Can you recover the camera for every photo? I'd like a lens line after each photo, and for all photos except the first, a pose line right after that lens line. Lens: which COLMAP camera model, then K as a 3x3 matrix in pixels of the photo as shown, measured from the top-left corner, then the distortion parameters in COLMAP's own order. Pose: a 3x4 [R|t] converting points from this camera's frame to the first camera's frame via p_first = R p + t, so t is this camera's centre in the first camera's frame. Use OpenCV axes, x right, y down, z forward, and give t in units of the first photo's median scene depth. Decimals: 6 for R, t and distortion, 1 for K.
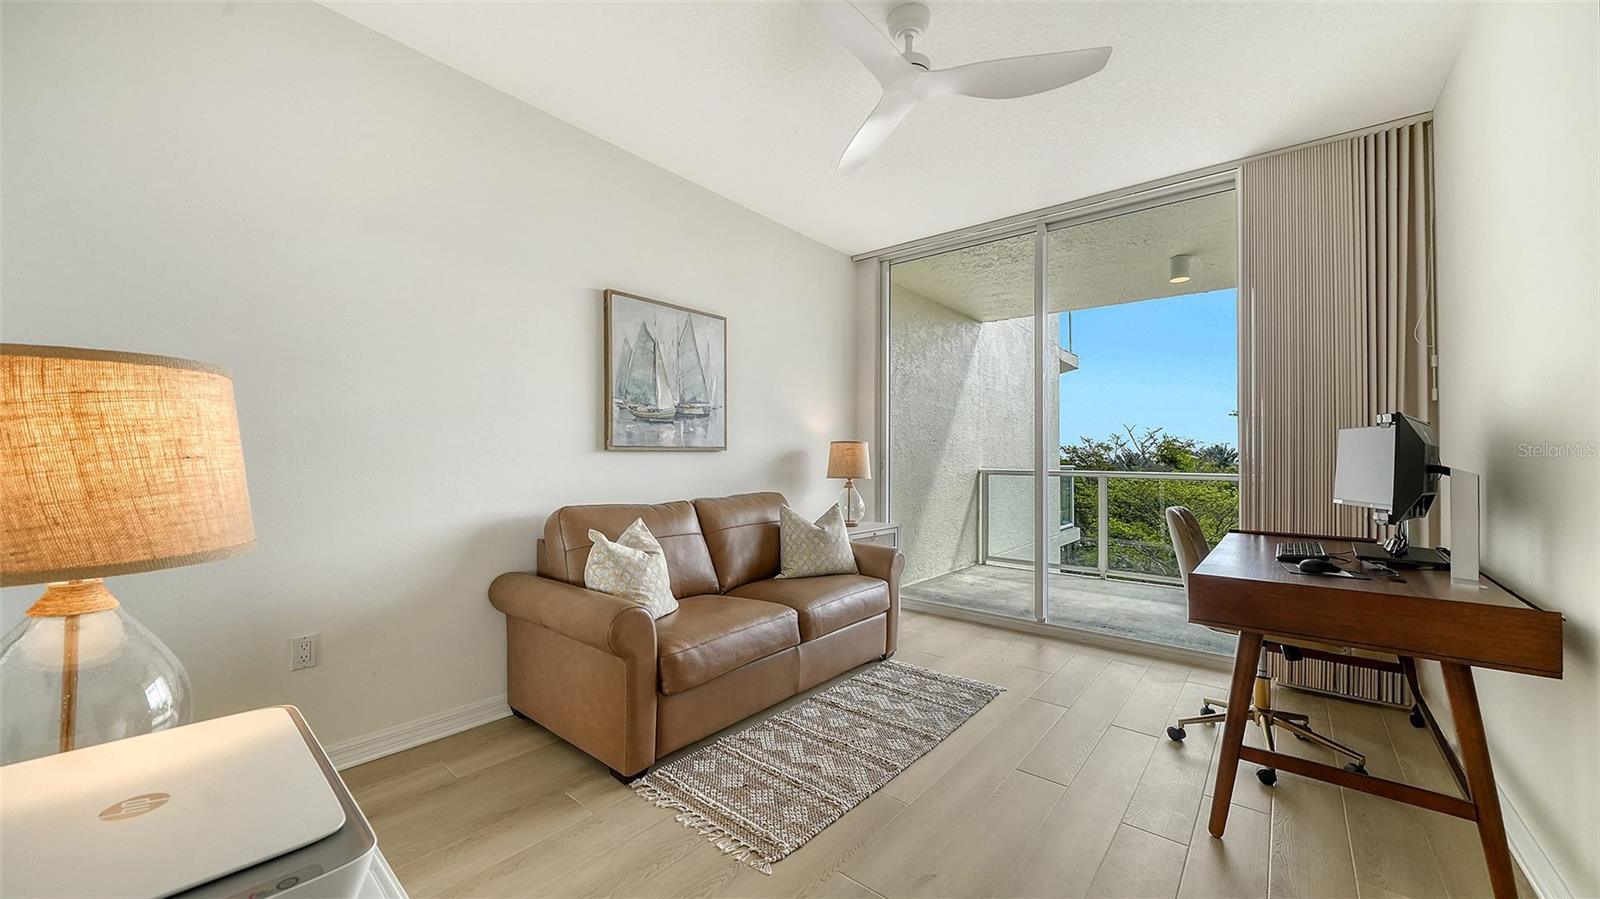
lens RADIAL K [[599.6, 0, 802.0], [0, 599.6, 446.8], [0, 0, 1]] dist [-0.001065, -0.000139]
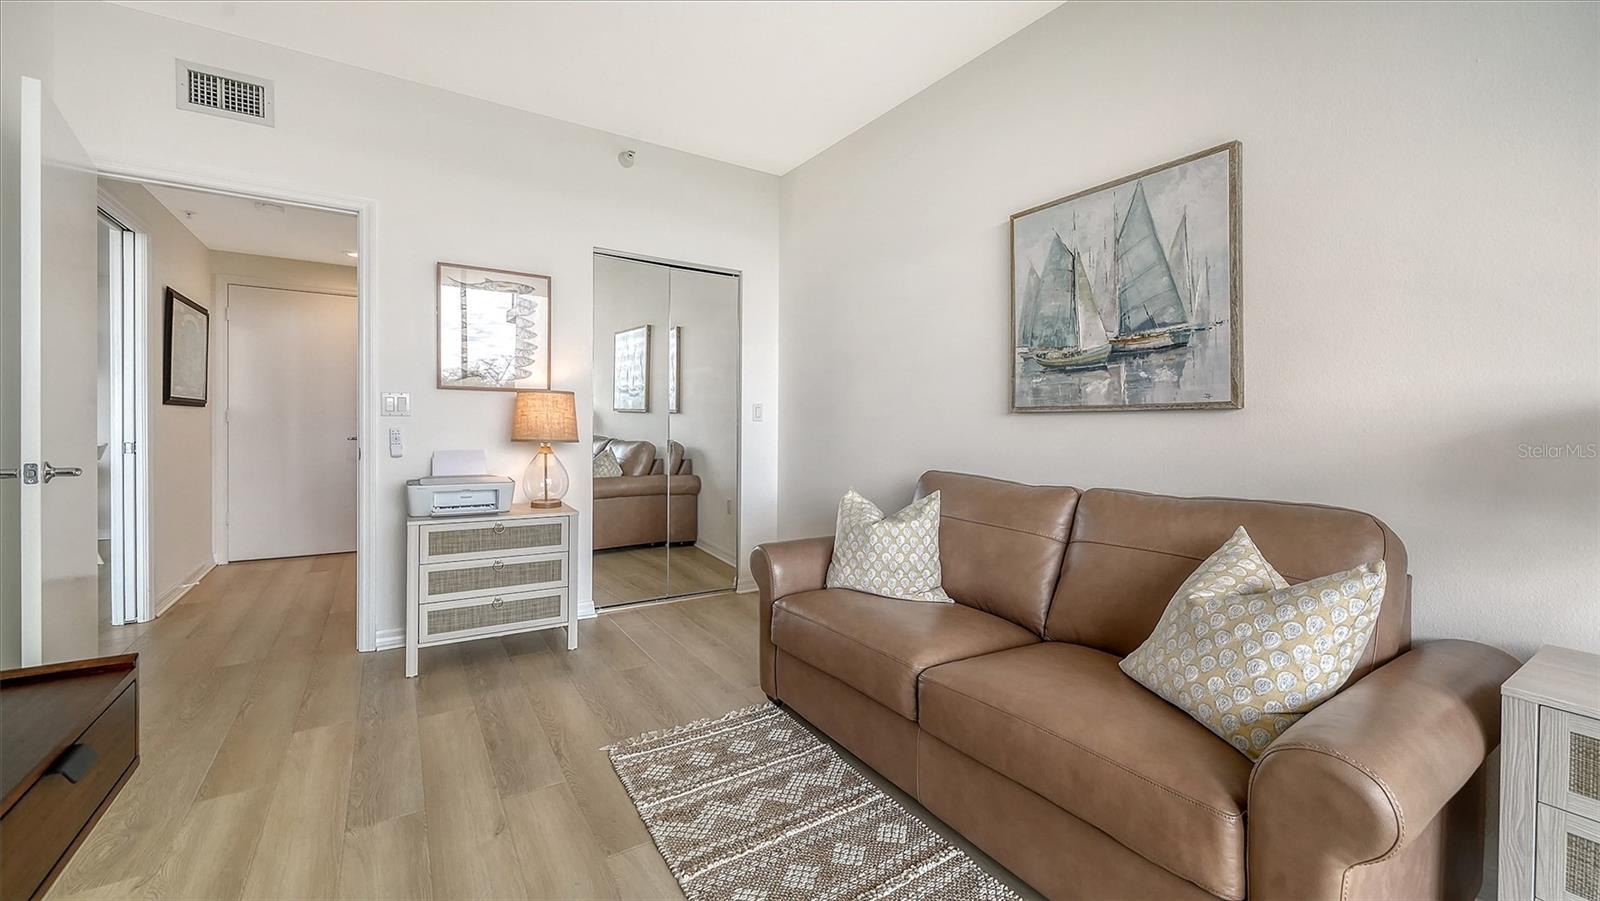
lens RADIAL K [[620.4, 0, 802.6], [0, 620.4, 436.6], [0, 0, 1]] dist [0.000429, 0.000025]
pose [[-0.301594, 0.006373, -0.953415, 0.531595], [-0.005277, 0.999951, 0.008353, 0.030568], [0.953422, 0.007550, -0.301546, 0.916101]]
